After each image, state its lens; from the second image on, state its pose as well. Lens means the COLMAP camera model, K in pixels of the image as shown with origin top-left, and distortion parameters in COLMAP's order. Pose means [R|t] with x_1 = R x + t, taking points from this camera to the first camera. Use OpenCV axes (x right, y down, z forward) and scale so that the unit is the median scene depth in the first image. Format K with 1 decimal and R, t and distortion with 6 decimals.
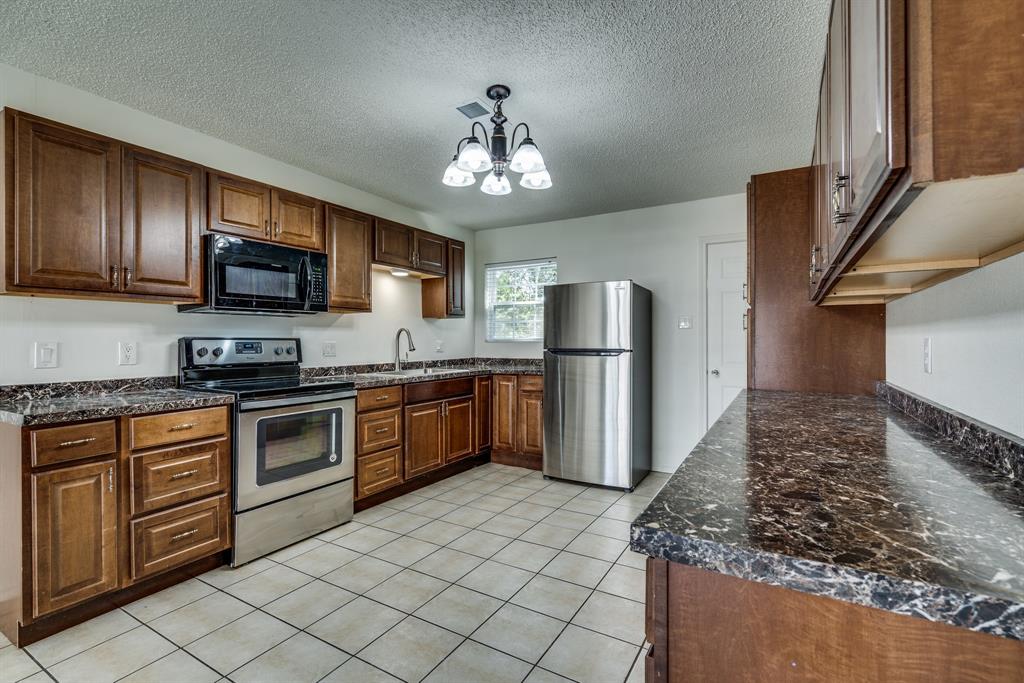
lens RADIAL K [[472.5, 0, 508.4], [0, 472.5, 337.9], [0, 0, 1]] dist [-0.001996, 0.002154]
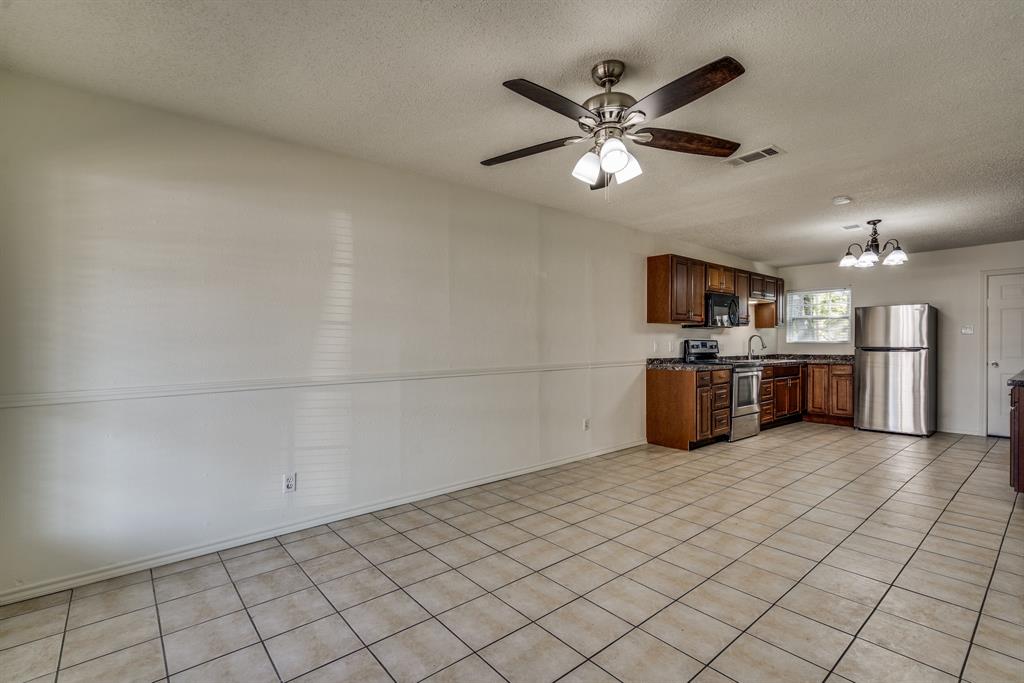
lens RADIAL K [[472.5, 0, 504.0], [0, 472.5, 343.2], [0, 0, 1]] dist [-0.001996, 0.002154]
pose [[0.944089, 0.002808, -0.329680, -0.707189], [-0.002256, 0.999995, 0.002058, 0.011659], [0.329684, -0.001199, 0.944091, -1.216274]]
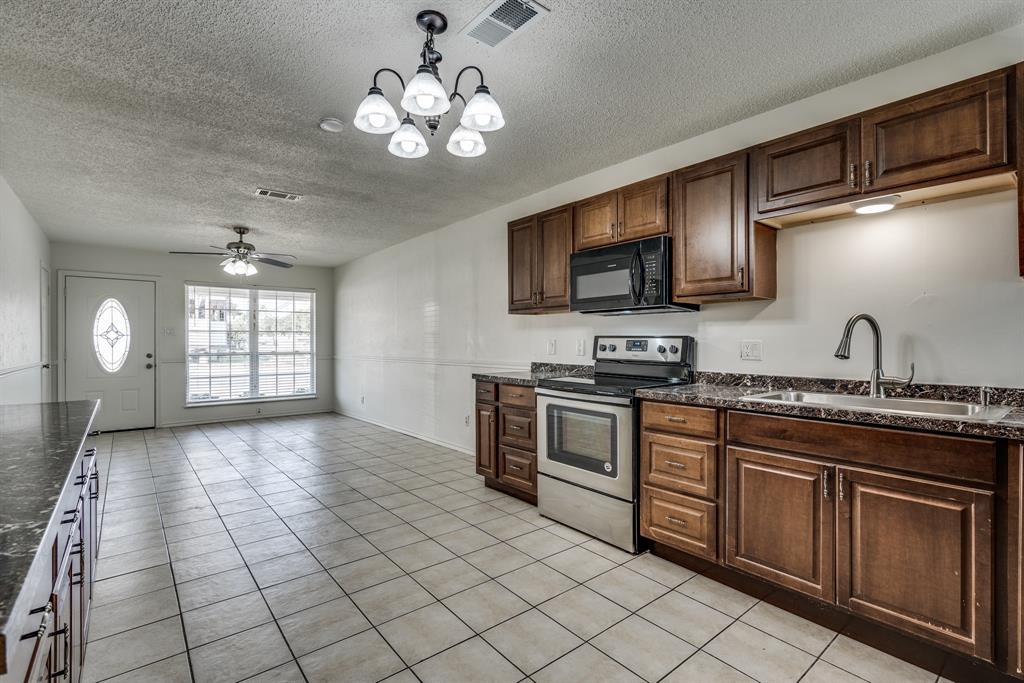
lens RADIAL K [[472.5, 0, 510.8], [0, 472.5, 341.7], [0, 0, 1]] dist [-0.001996, 0.002154]
pose [[-0.341917, 0.005088, -0.939716, 0.542935], [0.003553, 0.999985, 0.004122, 0.007337], [0.939723, -0.001930, -0.341930, 1.121425]]
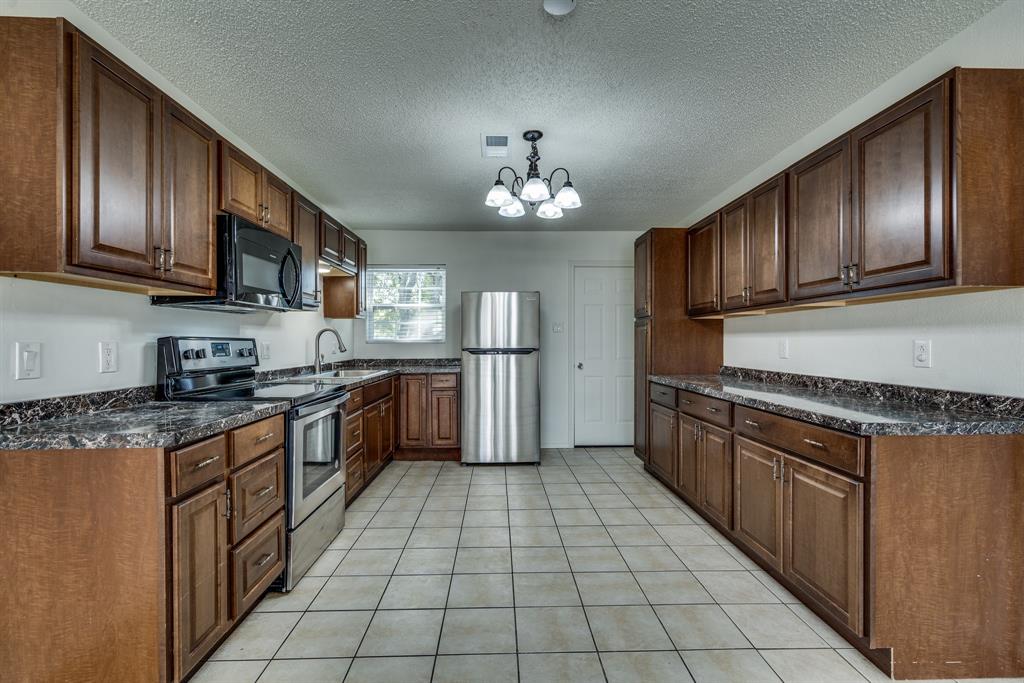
lens RADIAL K [[472.5, 0, 514.9], [0, 472.5, 342.3], [0, 0, 1]] dist [-0.001996, 0.002154]
pose [[0.840515, -0.000191, 0.541788, -0.578107], [-0.002768, 0.999985, 0.004647, 0.002809], [-0.541781, -0.005405, 0.840502, 0.006189]]
